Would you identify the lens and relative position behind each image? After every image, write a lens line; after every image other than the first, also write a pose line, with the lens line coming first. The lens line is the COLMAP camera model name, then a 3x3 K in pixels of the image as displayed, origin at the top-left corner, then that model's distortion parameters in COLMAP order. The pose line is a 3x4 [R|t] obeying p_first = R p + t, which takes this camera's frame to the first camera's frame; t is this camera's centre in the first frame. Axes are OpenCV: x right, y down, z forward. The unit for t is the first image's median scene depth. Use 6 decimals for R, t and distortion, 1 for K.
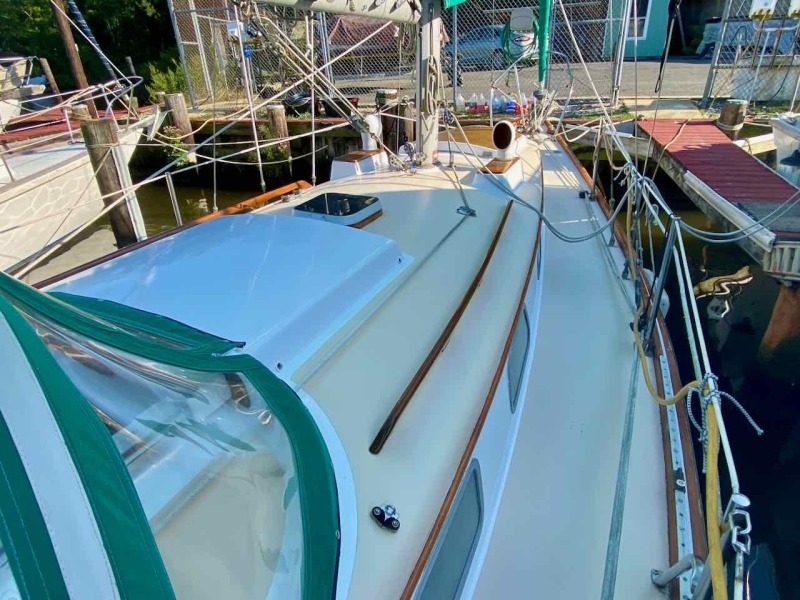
lens RADIAL K [[465.7, 0, 406.5], [0, 465.7, 301.1], [0, 0, 1]] dist [0.038720, -0.034043]
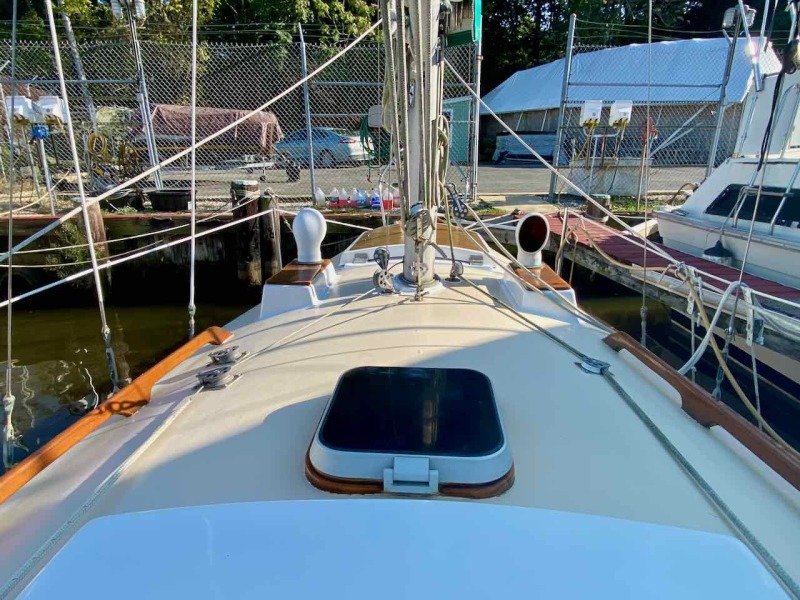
lens RADIAL K [[456.5, 0, 397.3], [0, 456.5, 309.9], [0, 0, 1]] dist [0.059364, -0.057315]
pose [[0.934872, -0.078630, 0.346166, -0.090191], [0.134453, 0.980938, -0.140295, -0.074404], [-0.328536, 0.177701, 0.927624, 0.193411]]
